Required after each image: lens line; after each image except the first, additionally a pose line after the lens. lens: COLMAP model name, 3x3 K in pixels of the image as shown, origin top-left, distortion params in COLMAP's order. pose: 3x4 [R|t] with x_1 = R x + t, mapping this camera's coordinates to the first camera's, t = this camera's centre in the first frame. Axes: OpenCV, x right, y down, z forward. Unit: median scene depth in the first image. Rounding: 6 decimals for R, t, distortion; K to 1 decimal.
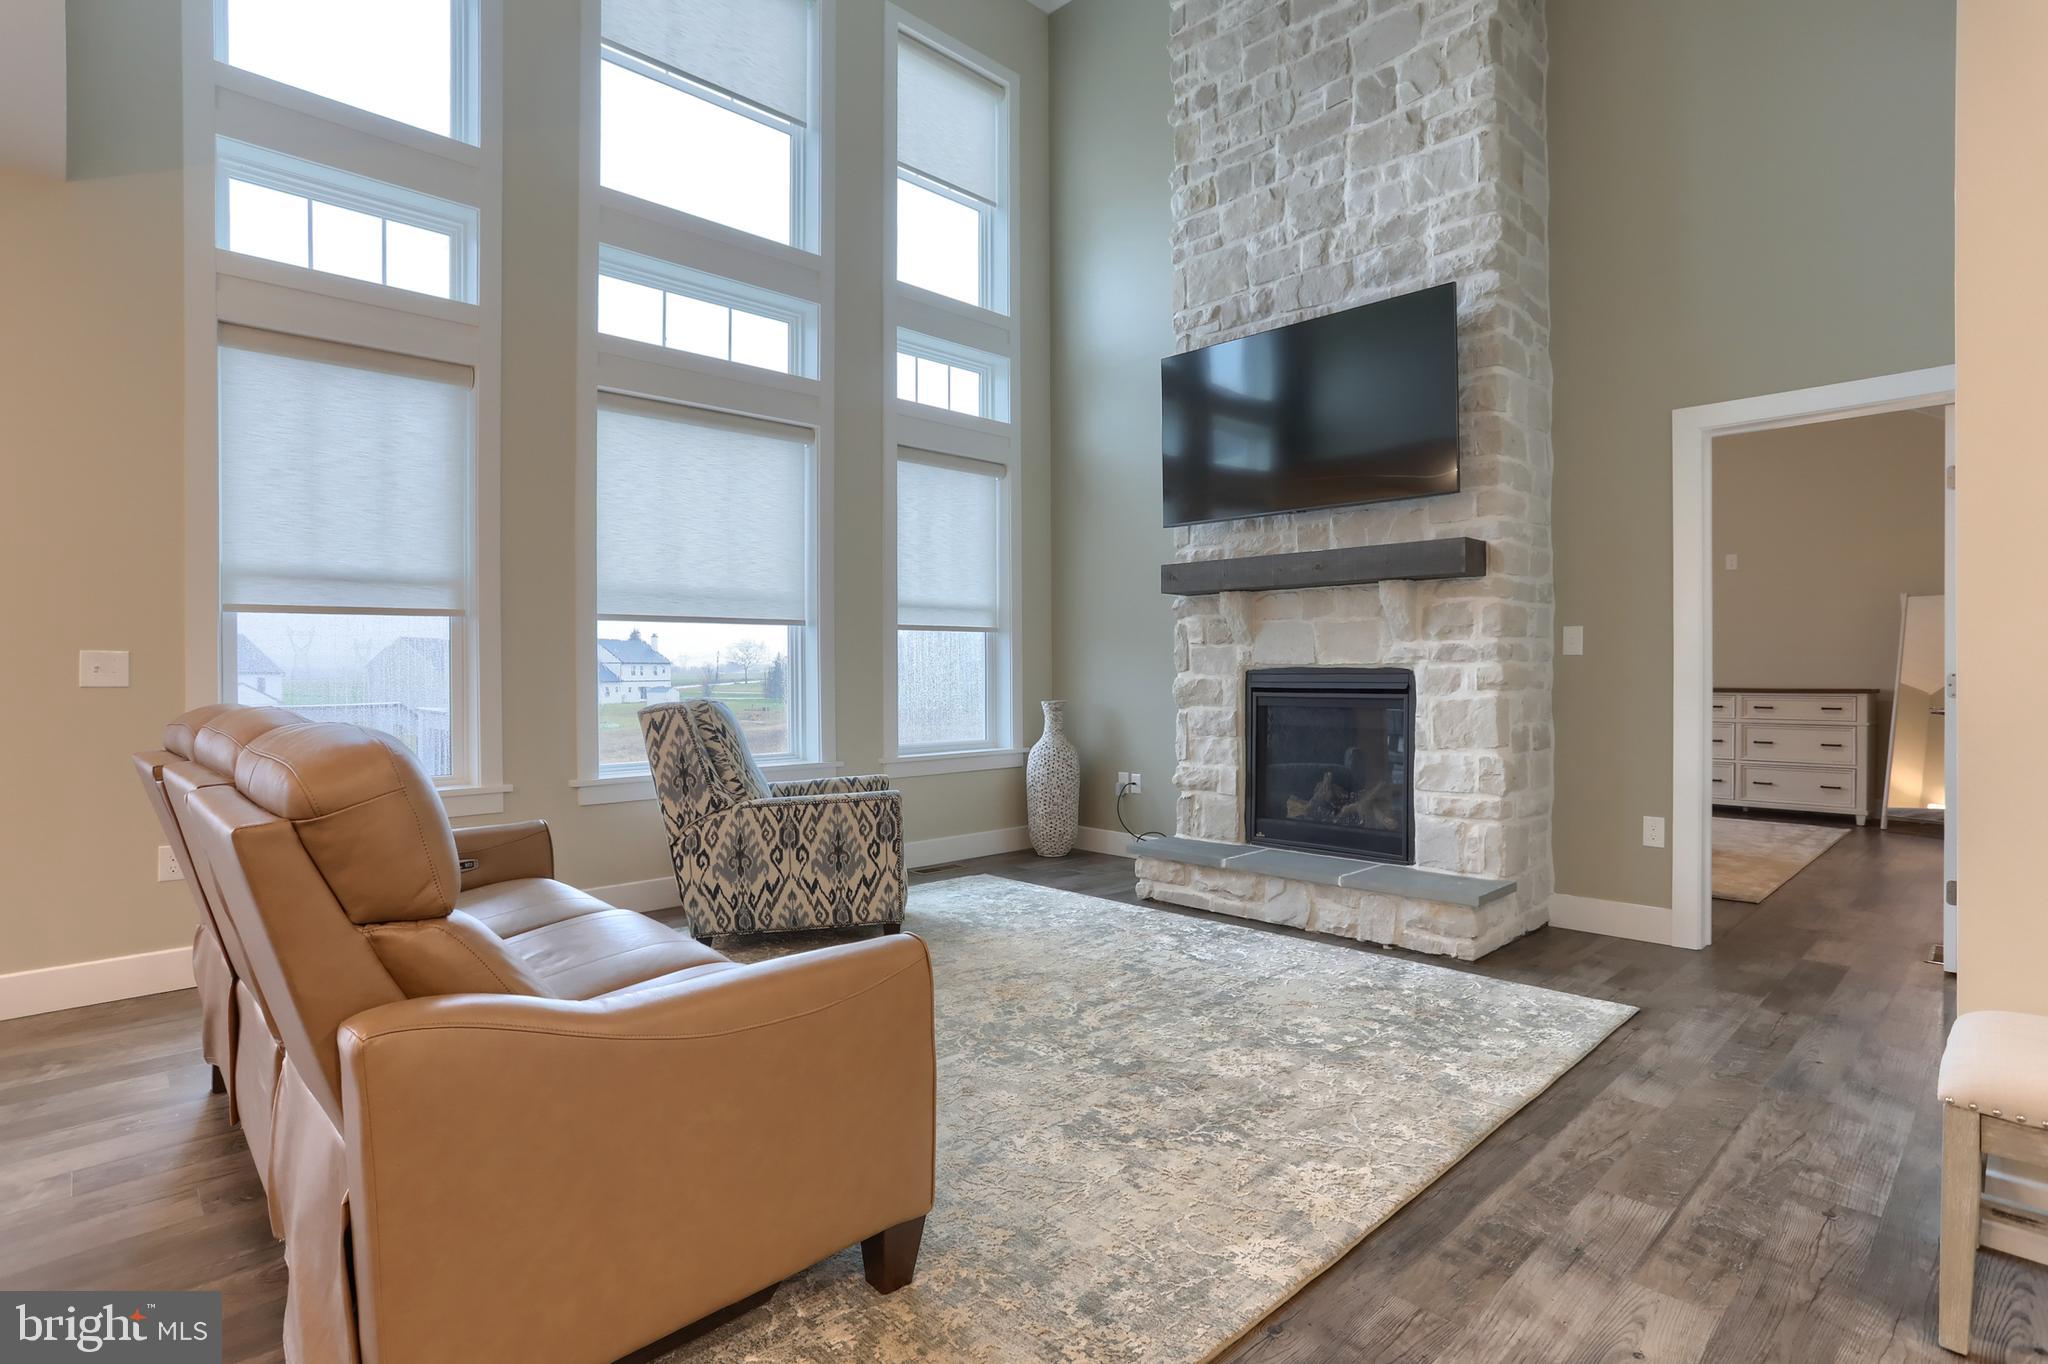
lens RADIAL K [[1011.1, 0, 1030.3], [0, 1011.1, 685.3], [0, 0, 1]] dist [-0.053813, 0.032867]
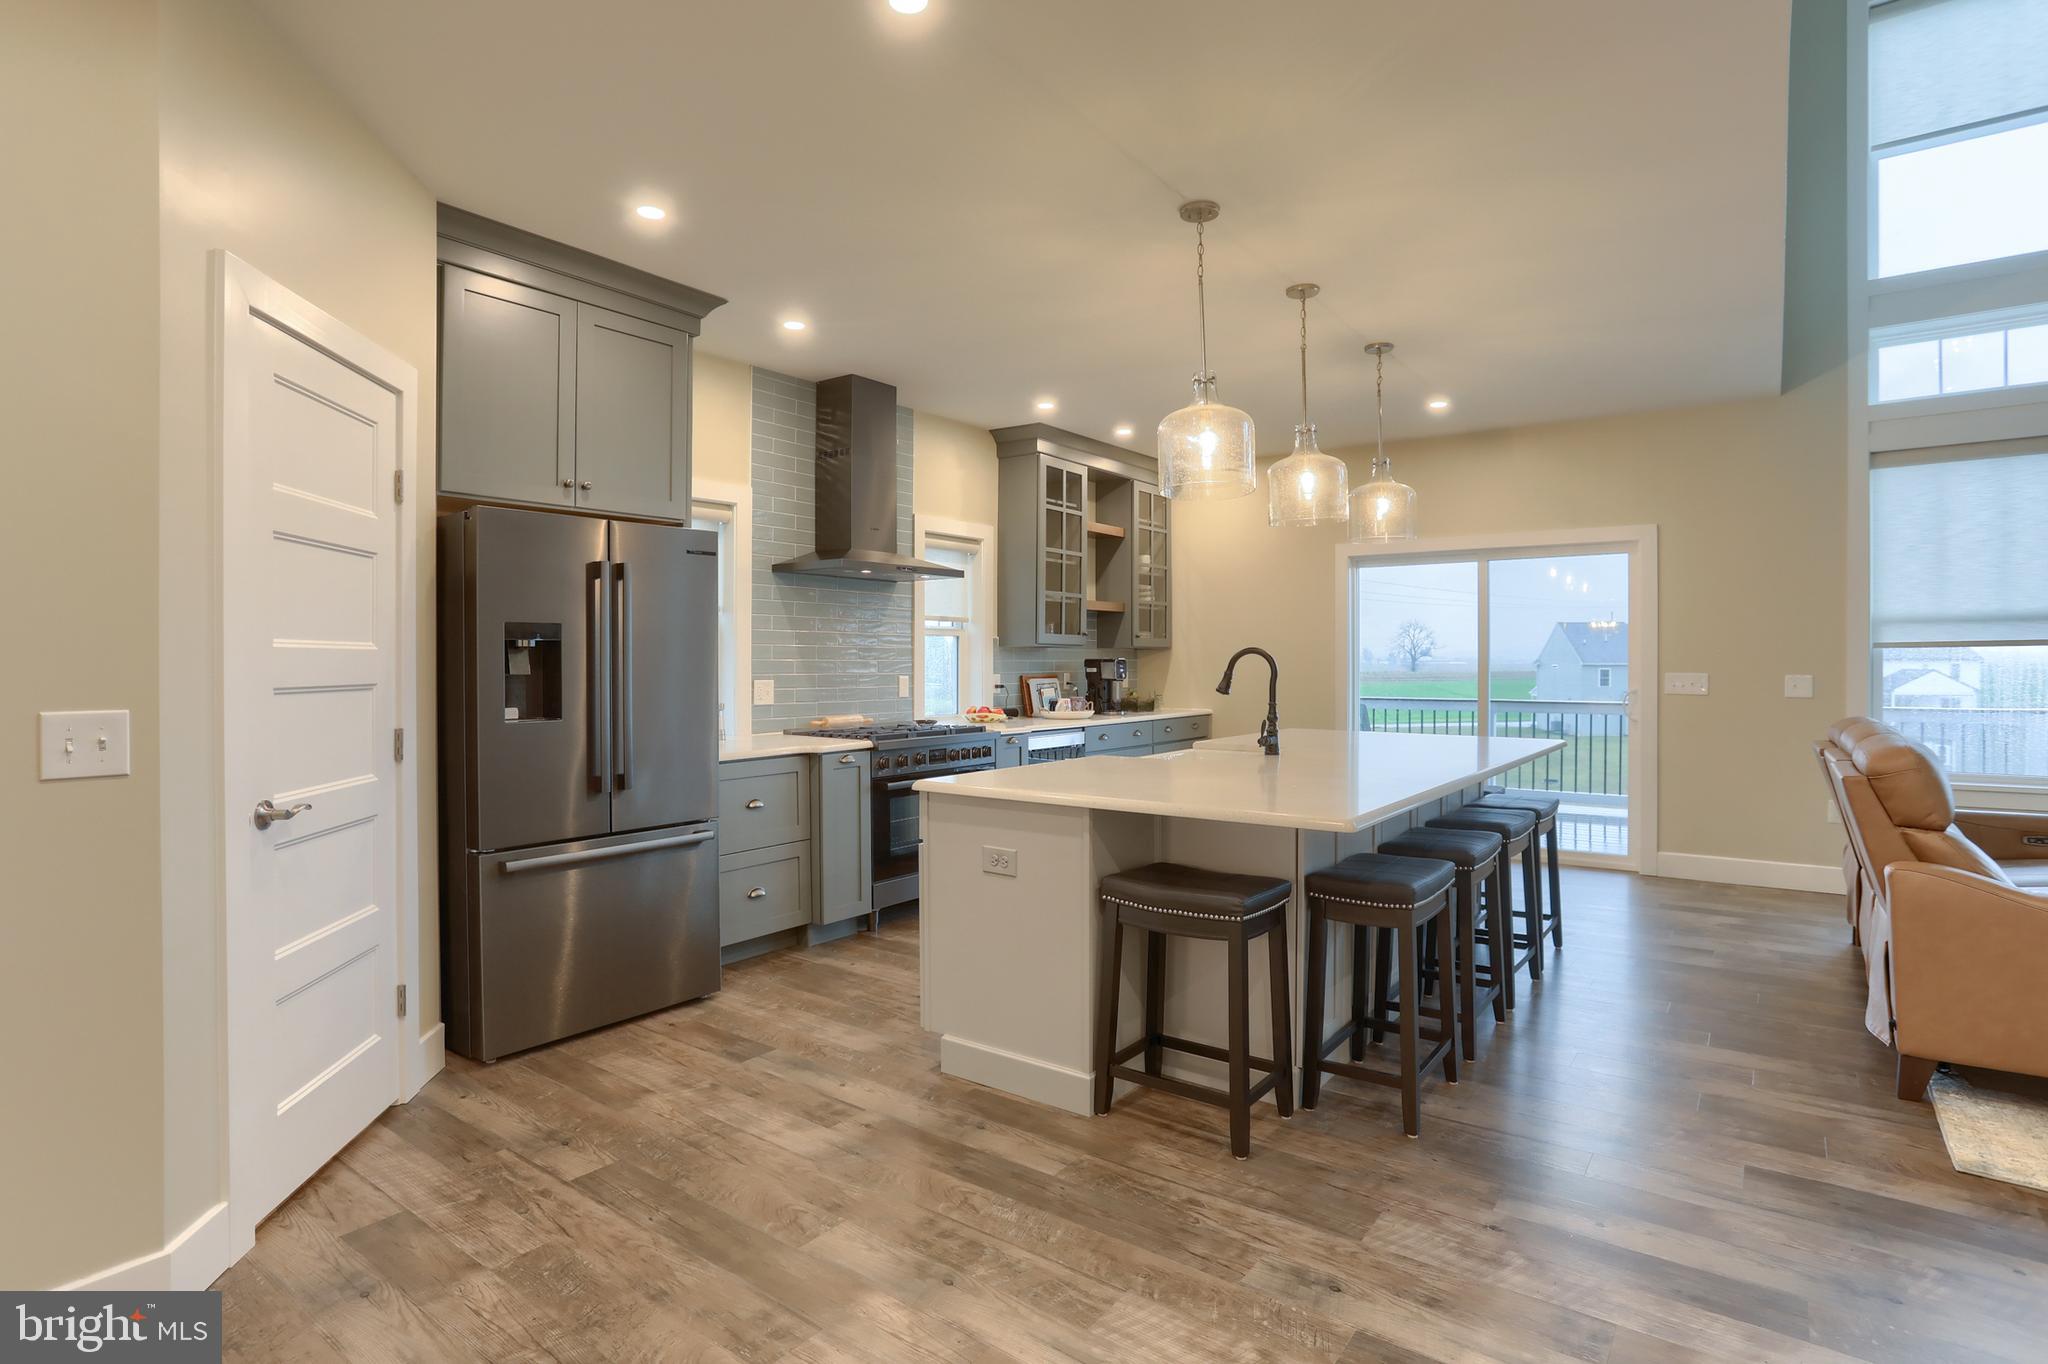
lens RADIAL K [[1051.7, 0, 1023.9], [0, 1051.7, 662.8], [0, 0, 1]] dist [-0.031459, 0.001911]
pose [[0.170566, 0.002124, -0.985344, 0.498940], [-0.009526, 0.999954, 0.000507, -0.043564], [0.985300, 0.009300, 0.170579, -0.527010]]
